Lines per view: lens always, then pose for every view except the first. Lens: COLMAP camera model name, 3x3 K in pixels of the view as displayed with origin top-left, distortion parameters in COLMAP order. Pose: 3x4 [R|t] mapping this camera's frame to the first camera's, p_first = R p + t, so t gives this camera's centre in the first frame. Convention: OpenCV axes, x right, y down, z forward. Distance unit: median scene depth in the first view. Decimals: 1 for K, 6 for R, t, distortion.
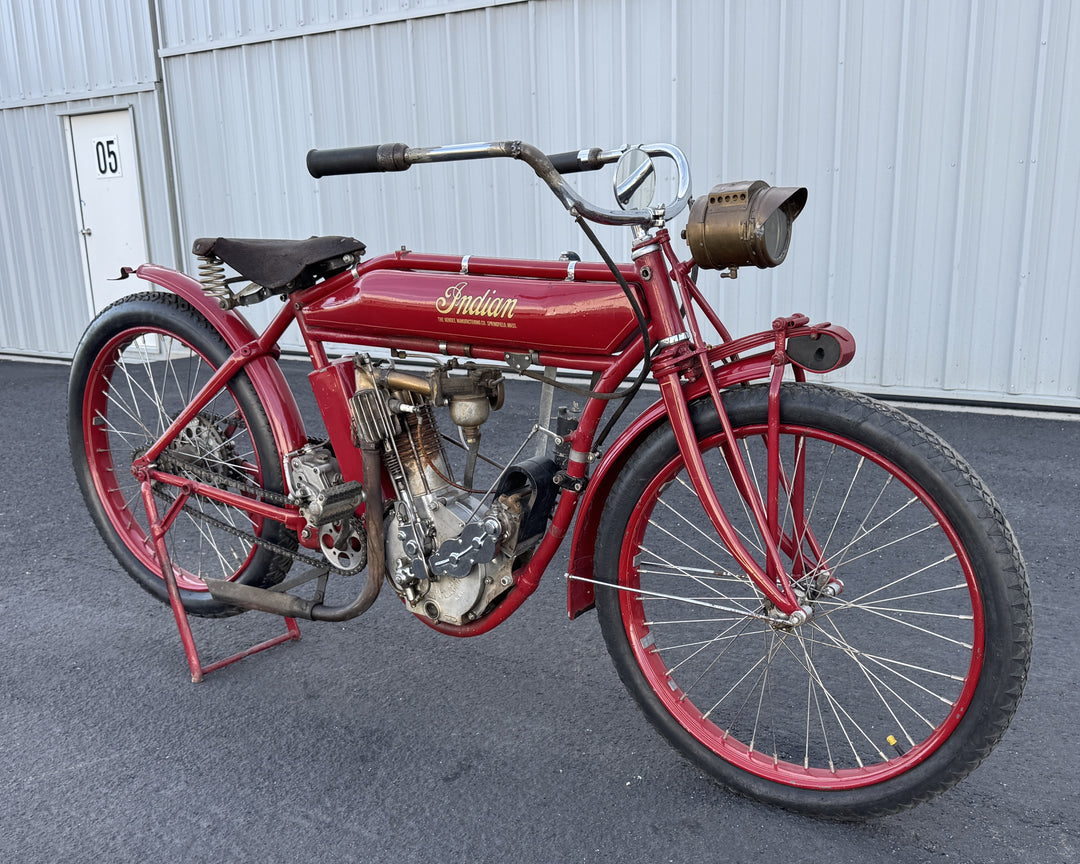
lens RADIAL K [[1065.9, 0, 591.4], [0, 1065.9, 540.6], [0, 0, 1]] dist [0.079011, -0.019128]
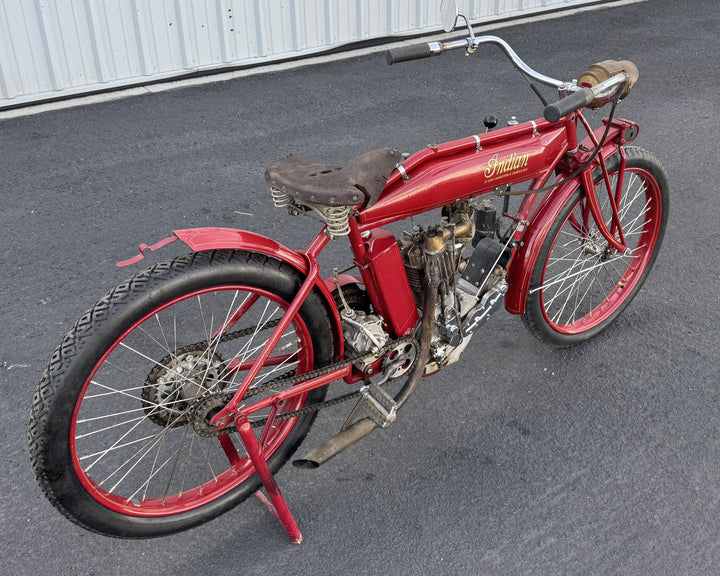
lens RADIAL K [[758.2, 0, 335.0], [0, 758.2, 257.1], [0, 0, 1]] dist [0.072085, -0.033392]
pose [[0.384624, -0.432045, 0.815721, -1.161169], [0.278552, 0.896830, 0.343663, -0.547119], [-0.880042, 0.095039, 0.465290, 0.705479]]
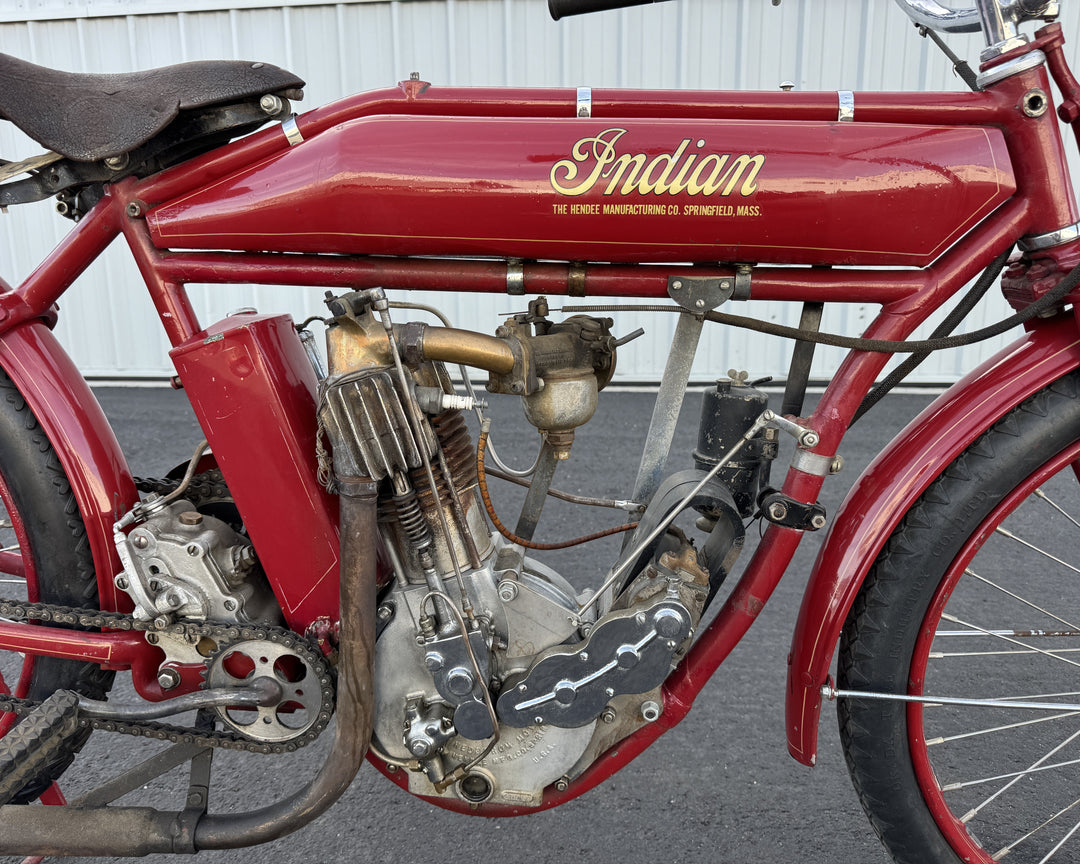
lens RADIAL K [[829.1, 0, 524.8], [0, 829.1, 451.2], [0, 0, 1]] dist [0.087948, -0.144194]
pose [[0.894768, -0.094658, 0.436384, -0.329691], [0.122172, 0.991879, -0.035351, -0.090089], [-0.429494, 0.084945, 0.899066, 0.692752]]
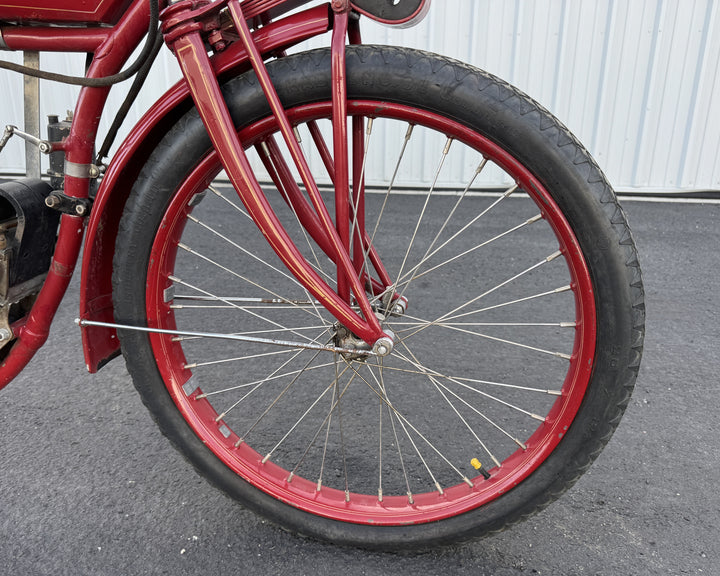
lens RADIAL K [[552.7, 0, 349.8], [0, 552.7, 300.8], [0, 0, 1]] dist [0.087948, -0.144194]
pose [[0.933990, -0.096333, 0.344067, 0.024965], [0.081930, 0.995053, 0.056195, 0.010636], [-0.347778, -0.024297, 0.937262, 0.544306]]
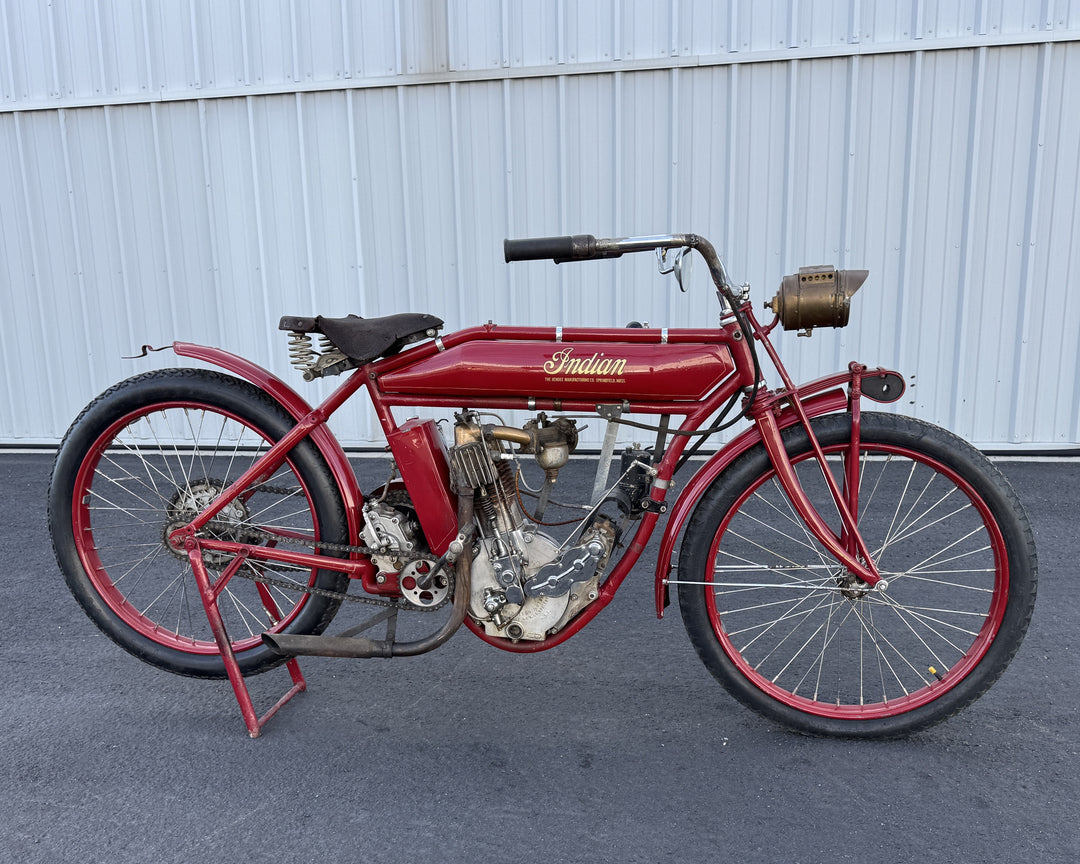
lens RADIAL K [[995.7, 0, 522.7], [0, 995.7, 545.0], [0, 0, 1]] dist [0.128295, -0.235890]
pose [[0.926105, -0.093750, 0.365431, -0.598164], [0.114063, 0.992880, -0.034348, 0.012193], [-0.359609, 0.073492, 0.930204, -0.012756]]
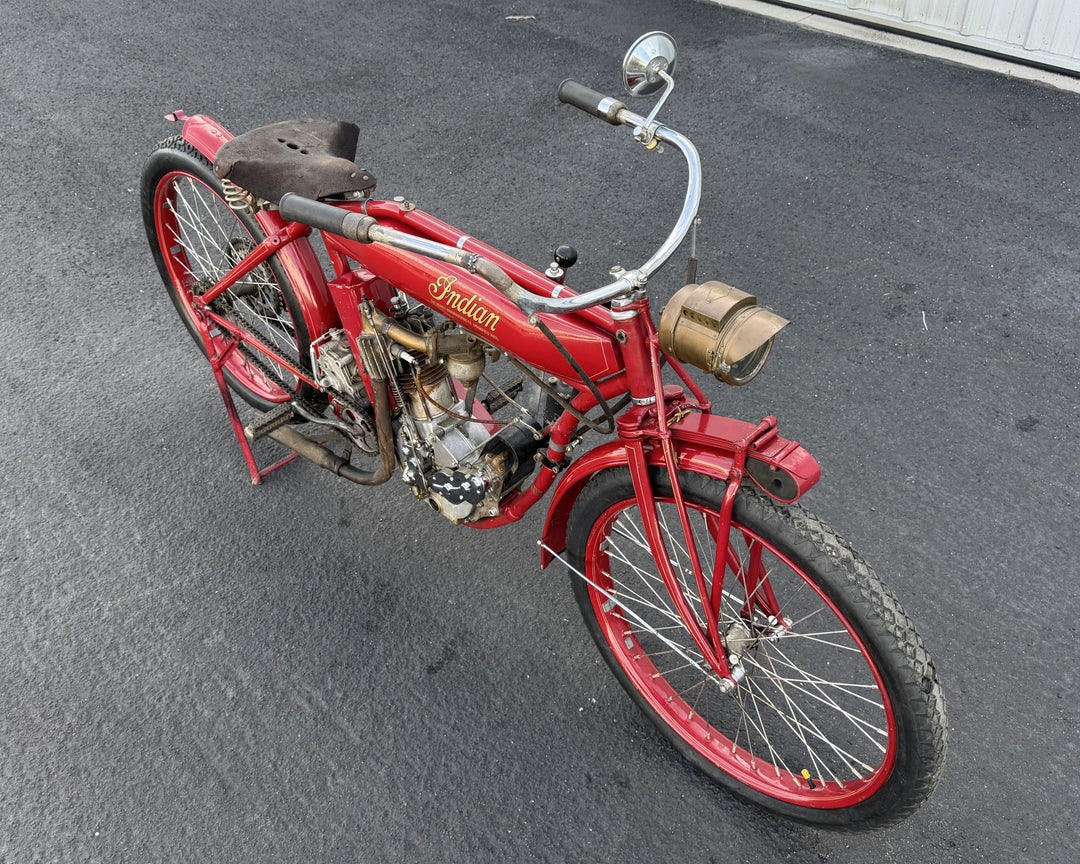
lens RADIAL K [[963.2, 0, 535.1], [0, 963.2, 391.7], [0, 0, 1]] dist [0.081050, -0.003715]
pose [[0.979190, 0.129613, -0.156164, 0.106419], [-0.066108, 0.931229, 0.358389, -0.463863], [0.191876, -0.340607, 0.920419, 0.159234]]
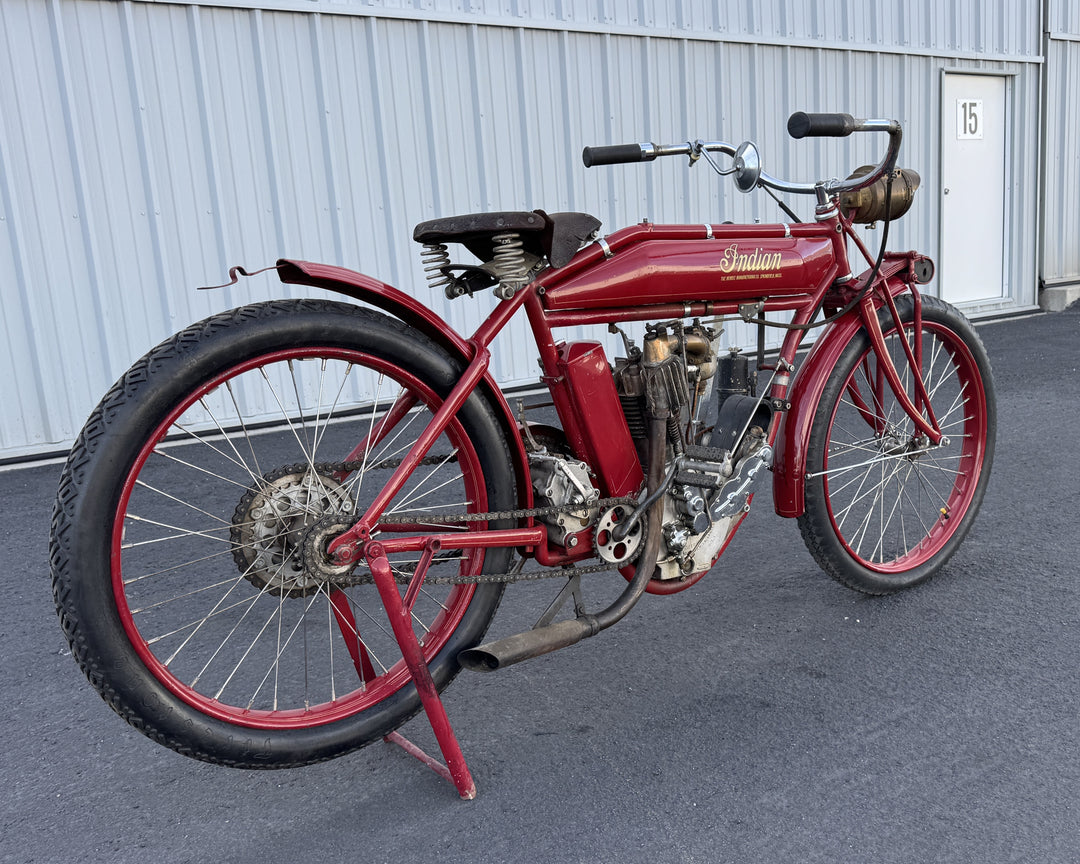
lens RADIAL K [[1022.1, 0, 541.9], [0, 1022.1, 480.3], [0, 0, 1]] dist [0.063365, -0.027651]
pose [[0.399328, -0.207628, 0.892988, -1.215390], [0.314698, 0.945882, 0.079200, -0.154342], [-0.861105, 0.249394, 0.443058, 0.753875]]
